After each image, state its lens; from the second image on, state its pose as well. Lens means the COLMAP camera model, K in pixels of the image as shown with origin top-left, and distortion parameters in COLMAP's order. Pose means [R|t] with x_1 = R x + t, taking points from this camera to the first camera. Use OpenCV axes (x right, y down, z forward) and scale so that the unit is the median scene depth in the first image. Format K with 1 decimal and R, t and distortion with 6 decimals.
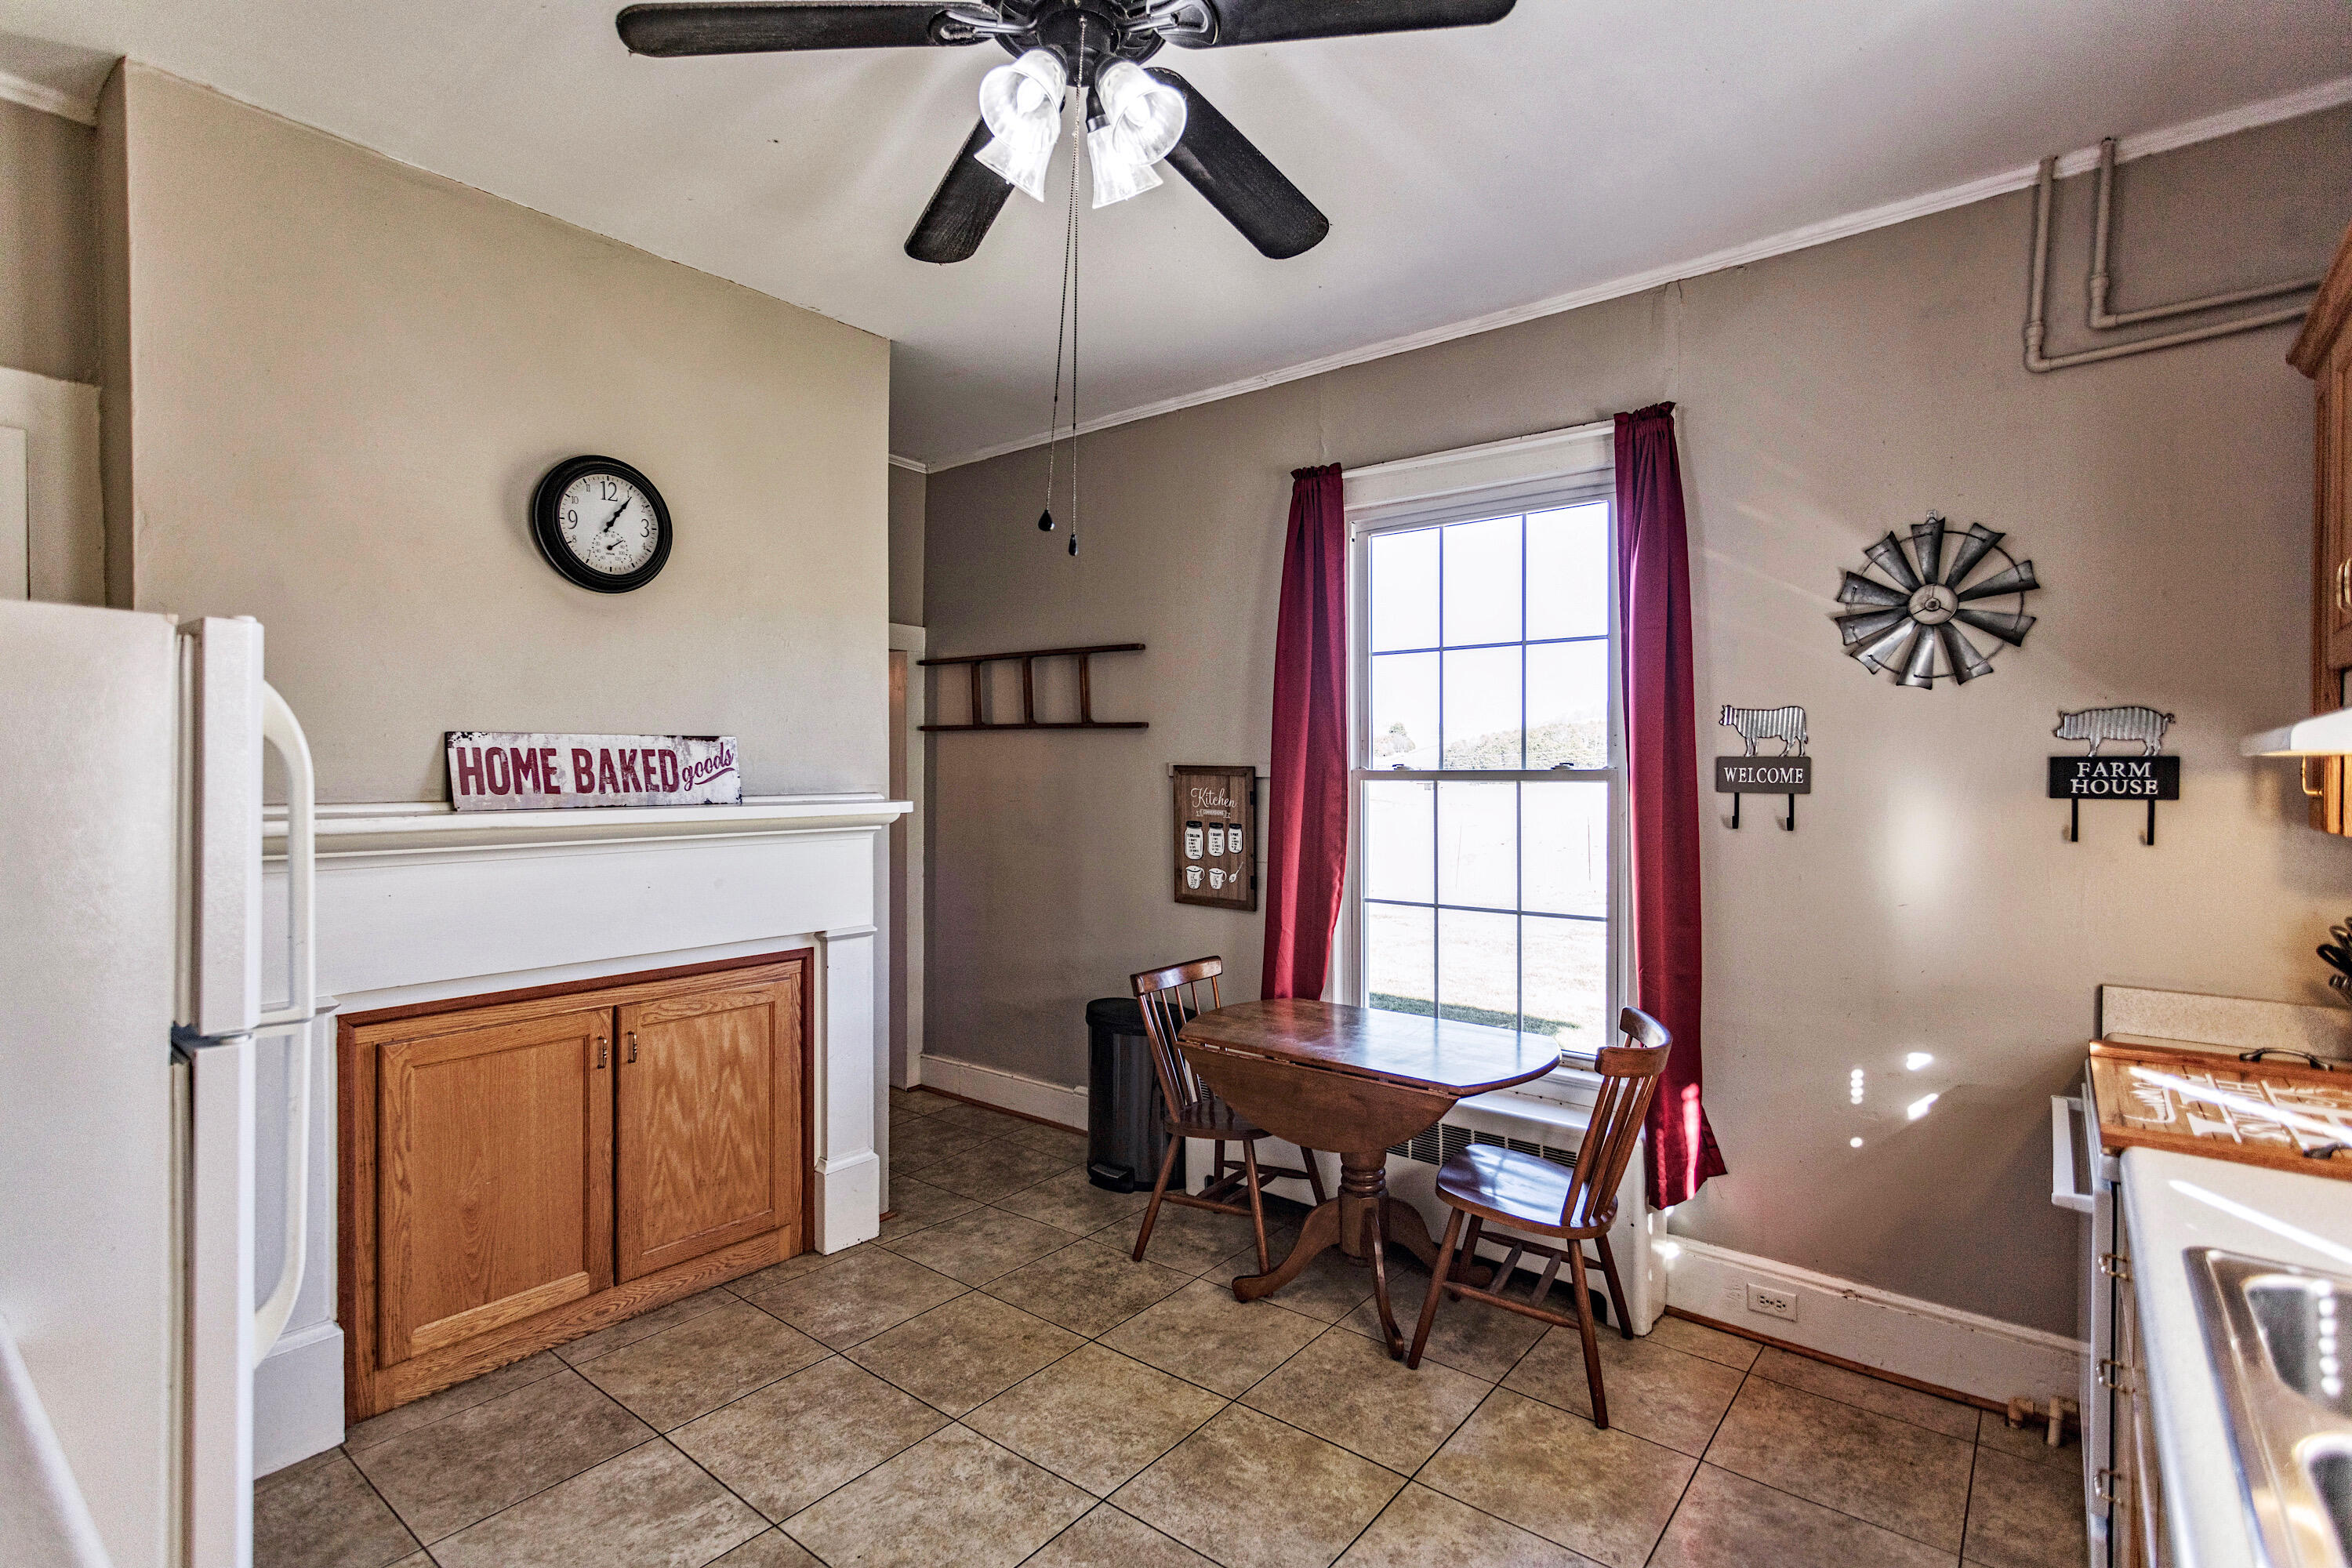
lens RADIAL K [[1119.4, 0, 1174.7], [0, 1119.4, 759.1], [0, 0, 1]] dist [0.001098, 0.000305]
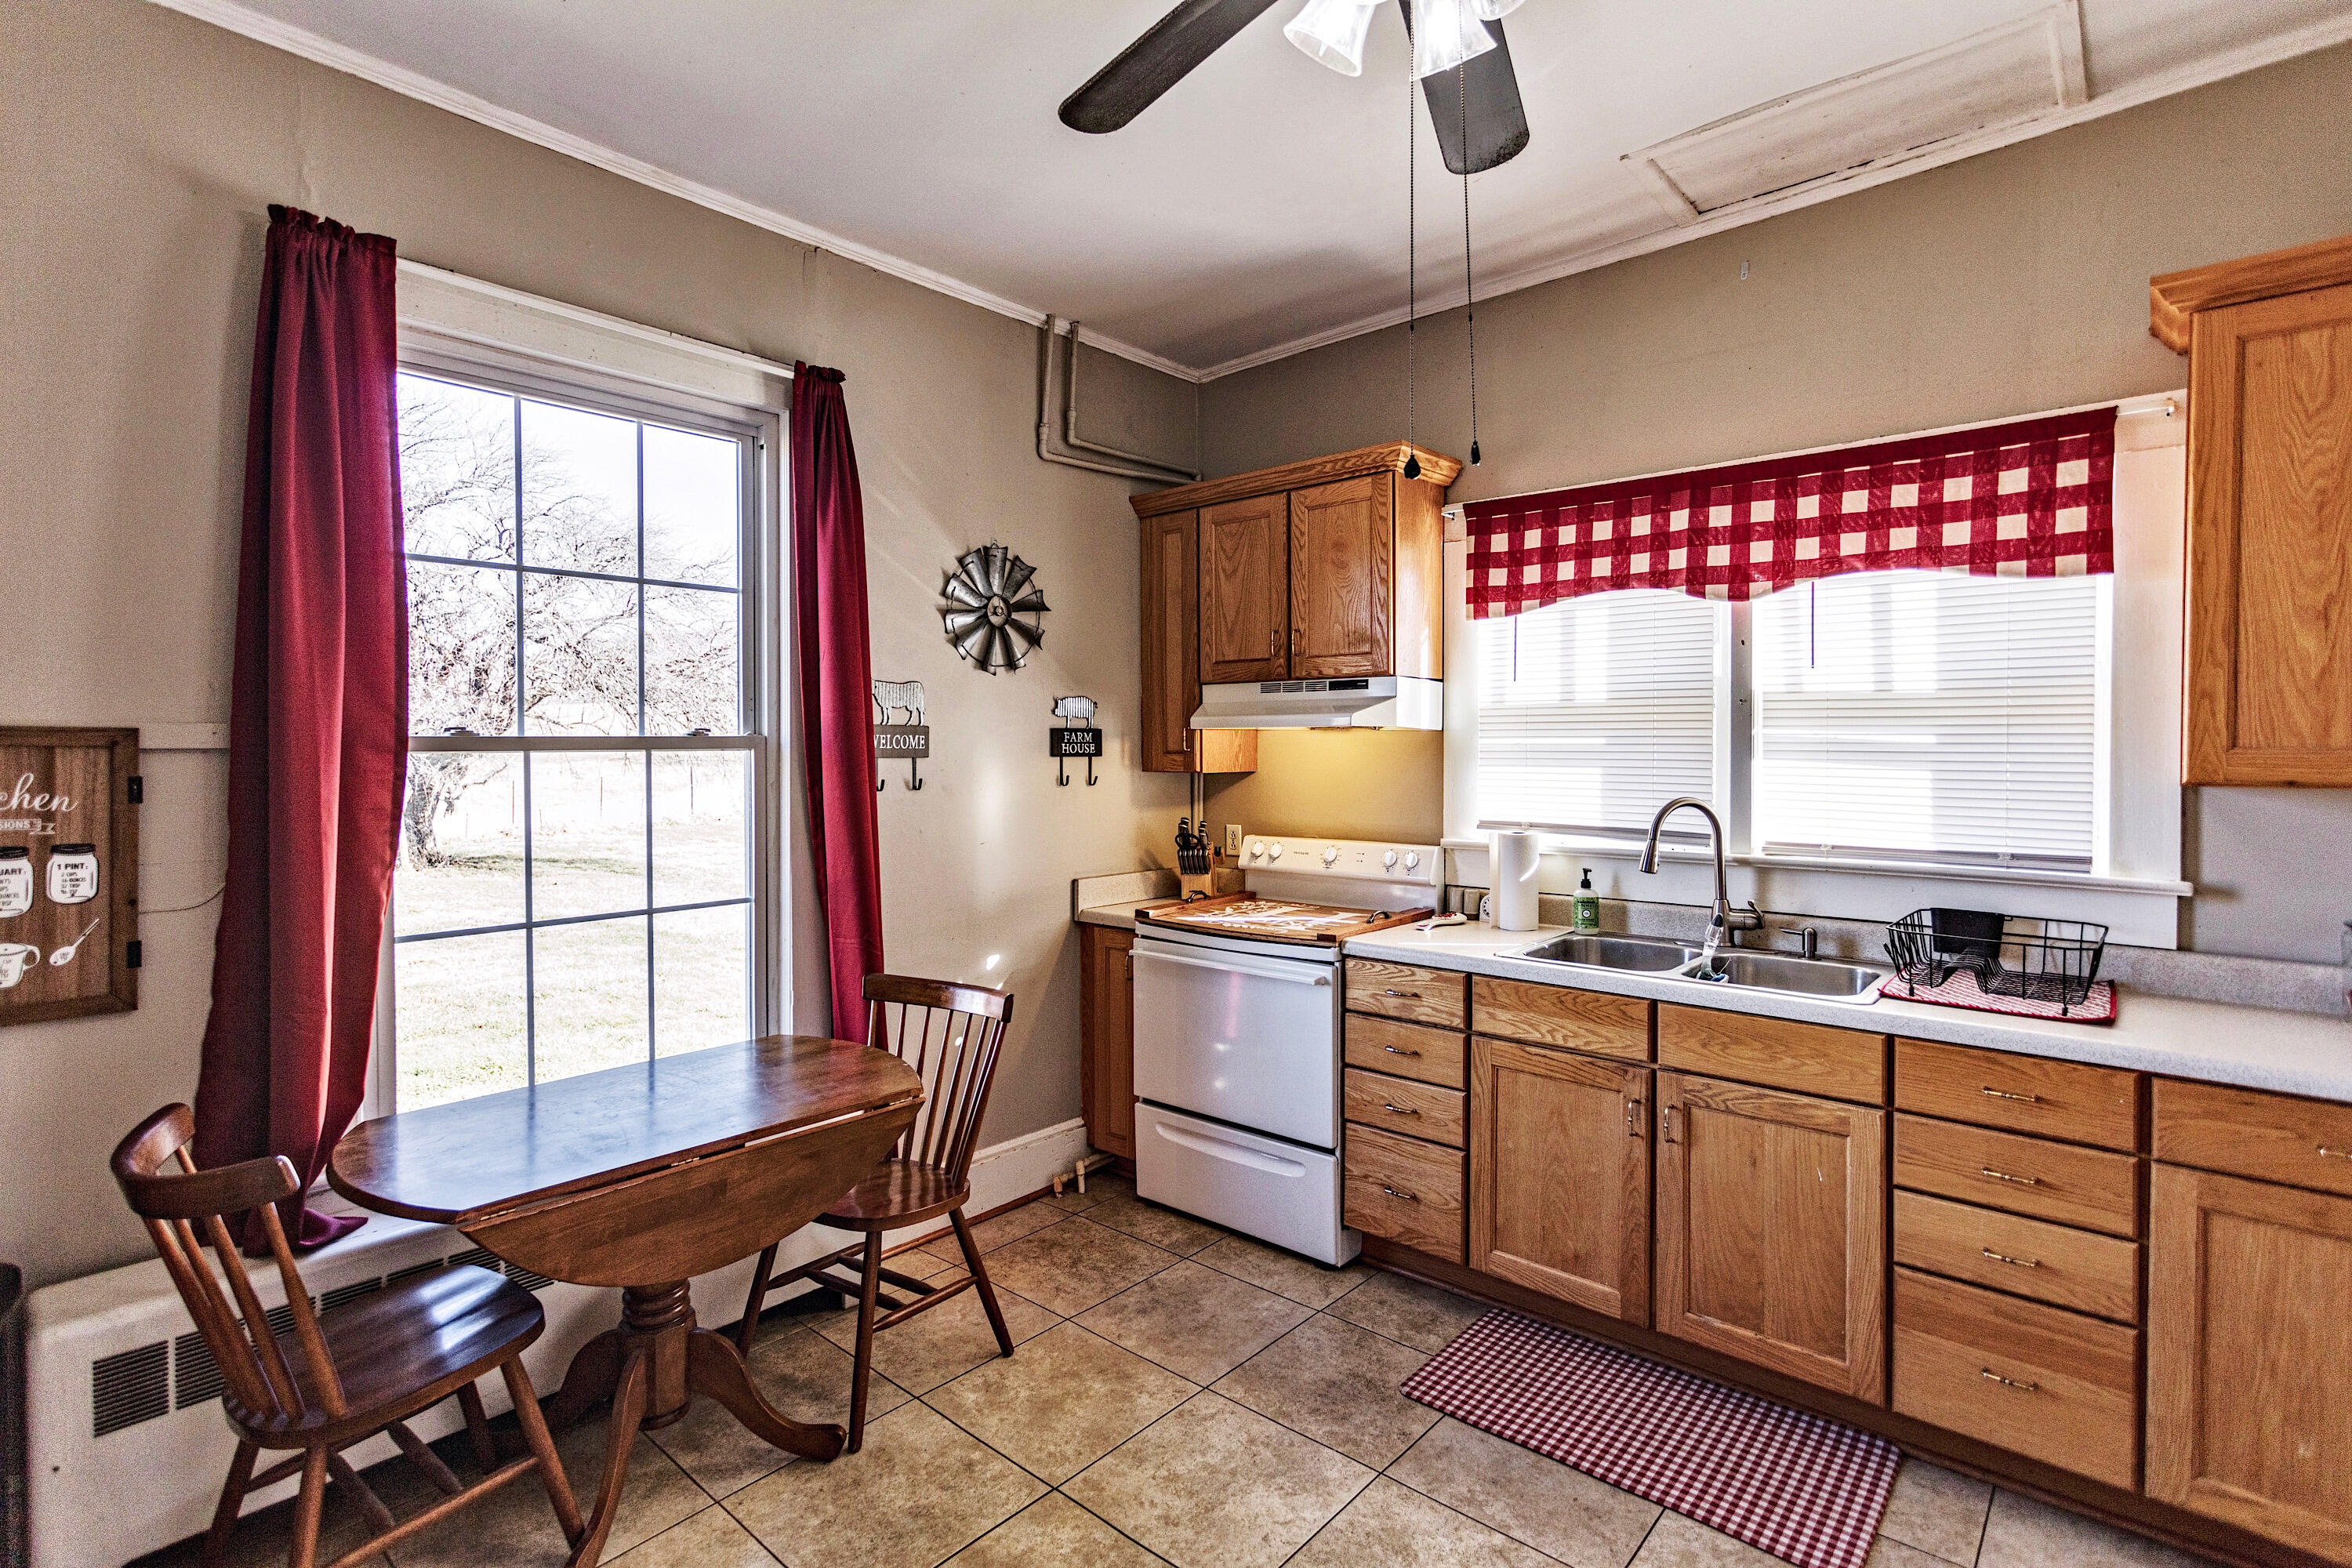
lens RADIAL K [[1104.2, 0, 1169.5], [0, 1104.2, 742.2], [0, 0, 1]] dist [0.000928, -0.000102]
pose [[0.051005, 0.002725, 0.998695, -0.562886], [-0.004513, 0.999987, -0.002498, 0.016798], [-0.998688, -0.004379, 0.051016, 0.684464]]
